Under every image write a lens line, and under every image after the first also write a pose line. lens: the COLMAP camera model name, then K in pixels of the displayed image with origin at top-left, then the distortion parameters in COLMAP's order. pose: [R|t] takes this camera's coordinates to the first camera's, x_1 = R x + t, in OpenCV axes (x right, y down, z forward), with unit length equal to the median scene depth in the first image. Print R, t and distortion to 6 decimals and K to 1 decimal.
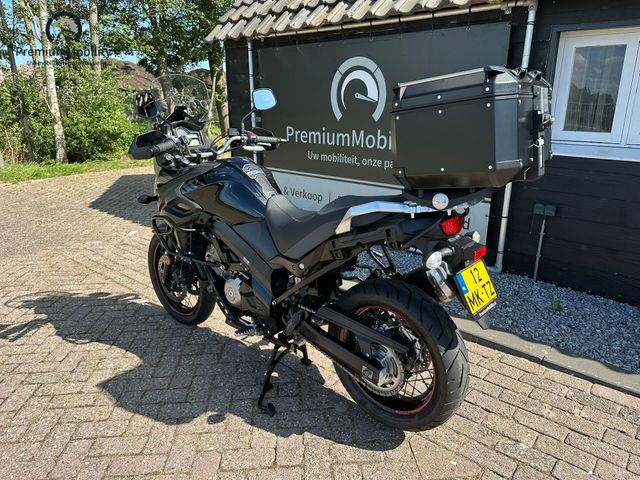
lens RADIAL K [[449.0, 0, 321.5], [0, 449.0, 245.2], [0, 0, 1]] dist [0.035553, -0.042927]
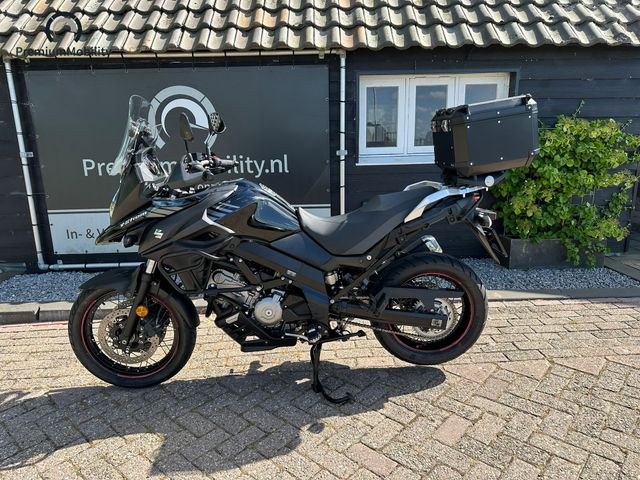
lens RADIAL K [[449.0, 0, 323.0], [0, 449.0, 250.2], [0, 0, 1]] dist [0.035553, -0.042927]
pose [[0.729089, -0.189885, 0.657551, -0.410215], [0.230496, 0.972743, 0.025332, -0.013779], [-0.644438, 0.133093, 0.752984, 0.086581]]
